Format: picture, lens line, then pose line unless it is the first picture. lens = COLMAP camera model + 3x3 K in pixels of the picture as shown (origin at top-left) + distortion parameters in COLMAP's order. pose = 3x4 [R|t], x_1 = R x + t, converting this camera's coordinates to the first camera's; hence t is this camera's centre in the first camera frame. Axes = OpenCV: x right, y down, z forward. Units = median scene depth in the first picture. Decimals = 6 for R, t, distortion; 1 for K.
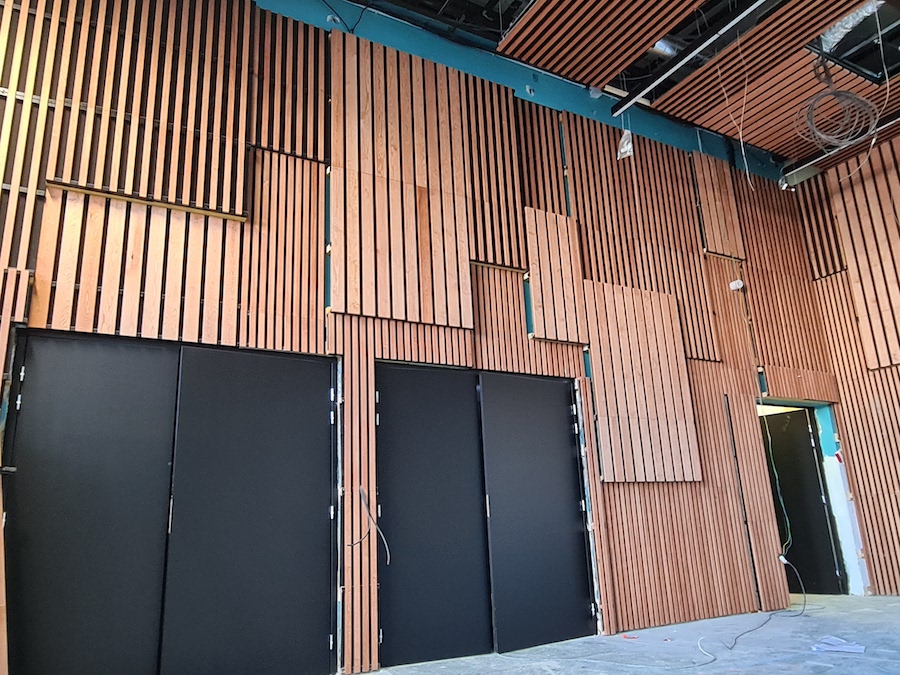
lens RADIAL K [[667.1, 0, 450.0], [0, 667.1, 337.5], [0, 0, 1]] dist [-0.003898, 0.002559]
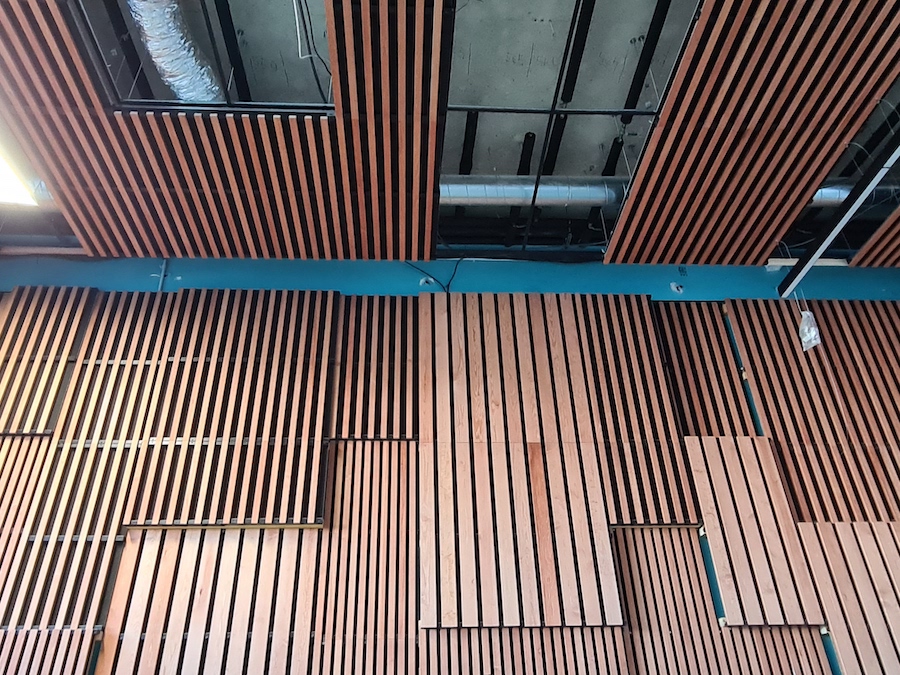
lens RADIAL K [[667.1, 0, 450.0], [0, 667.1, 337.5], [0, 0, 1]] dist [-0.003898, 0.002559]
pose [[0.887864, -0.221155, -0.403469, 0.233839], [0.101763, 0.949578, -0.296558, -0.117269], [0.448711, 0.222245, 0.865602, 0.210446]]
